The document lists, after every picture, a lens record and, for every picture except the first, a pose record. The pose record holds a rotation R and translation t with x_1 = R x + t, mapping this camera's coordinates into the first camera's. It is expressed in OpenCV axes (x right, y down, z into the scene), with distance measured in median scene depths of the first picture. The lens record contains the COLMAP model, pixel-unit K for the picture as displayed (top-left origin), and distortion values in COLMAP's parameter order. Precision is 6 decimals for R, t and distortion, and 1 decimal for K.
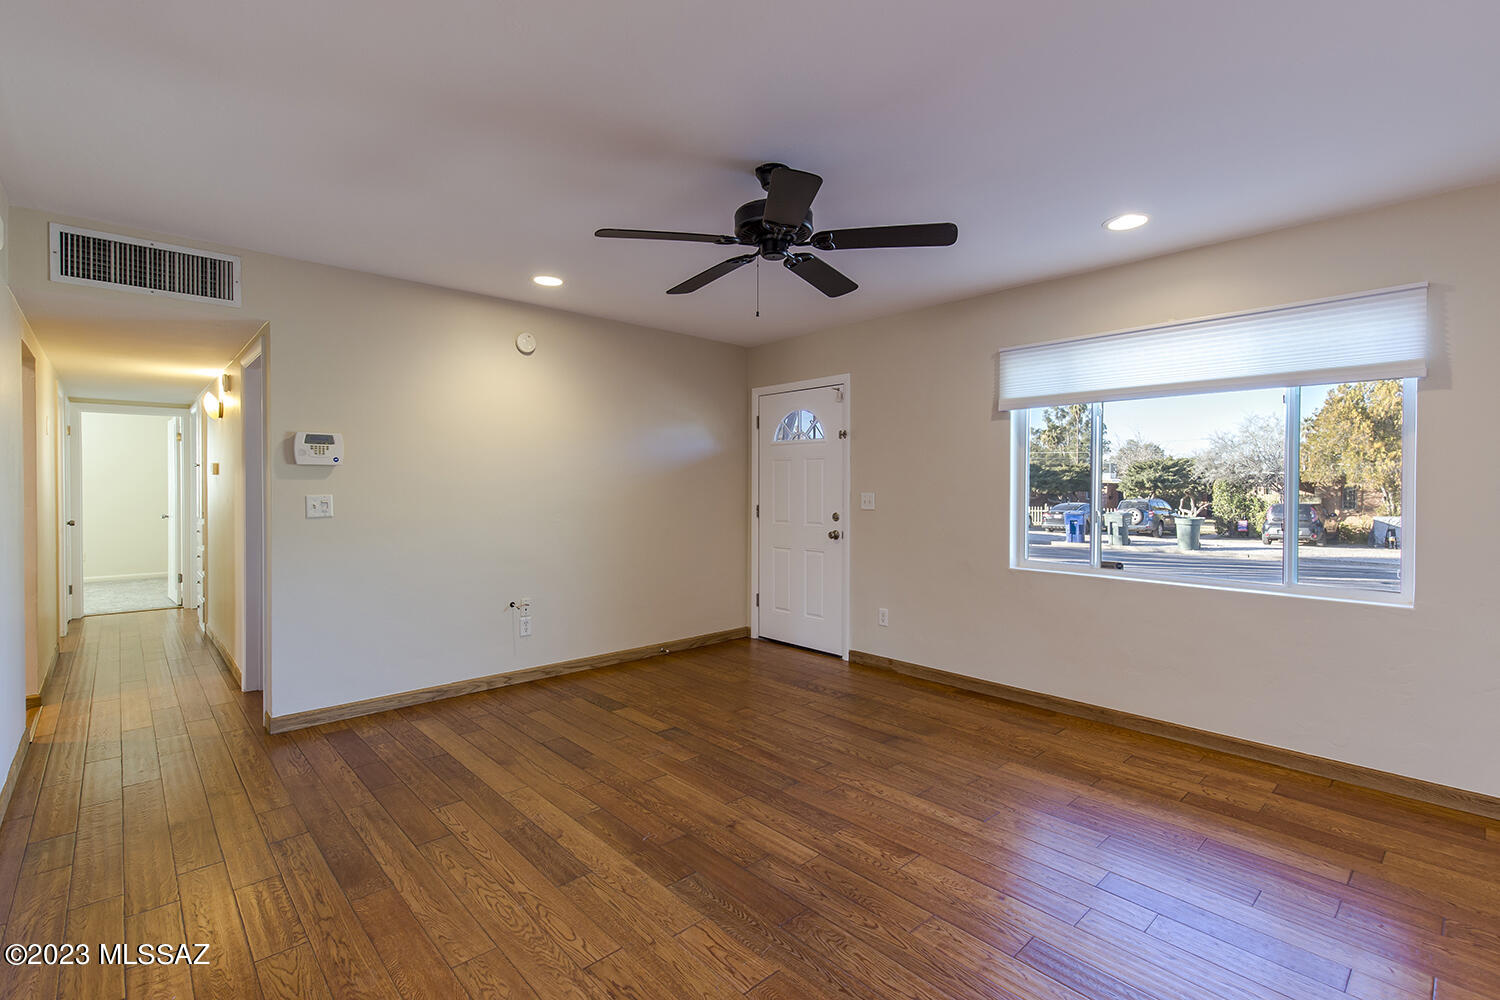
lens RADIAL K [[695.3, 0, 752.0], [0, 695.3, 495.1], [0, 0, 1]] dist [0.020181, -0.003492]
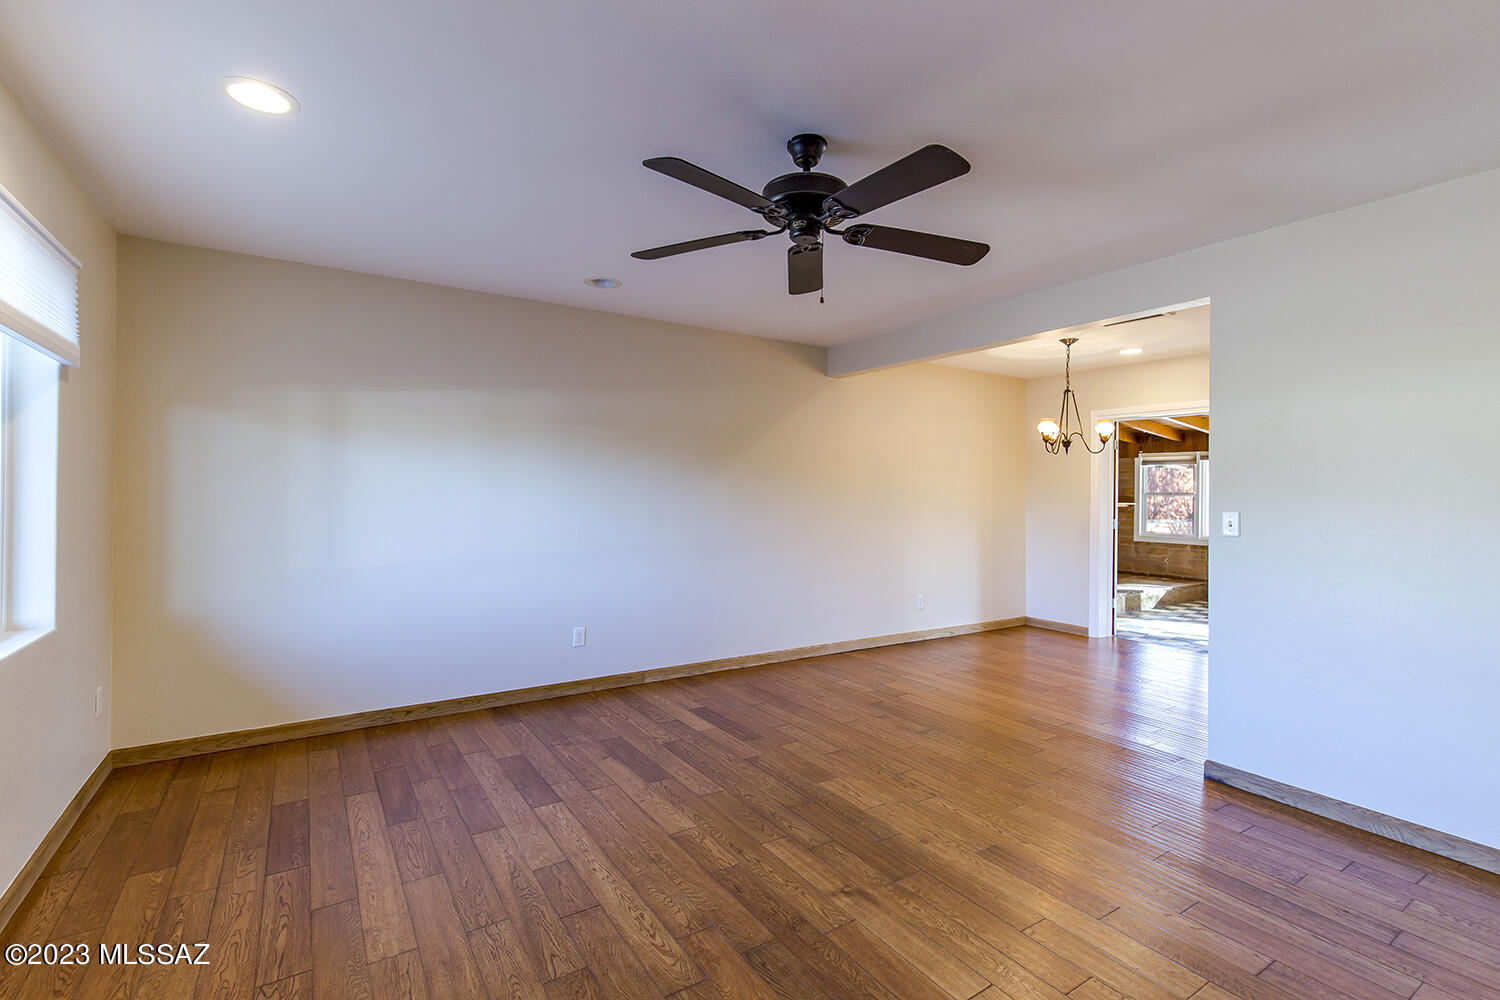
lens RADIAL K [[695.3, 0, 749.3], [0, 695.3, 494.8], [0, 0, 1]] dist [0.020181, -0.003492]
pose [[-0.986932, -0.012204, 0.160673, -0.045693], [-0.008391, 0.999667, 0.024385, -0.036499], [-0.160918, 0.022718, -0.986706, 1.935691]]
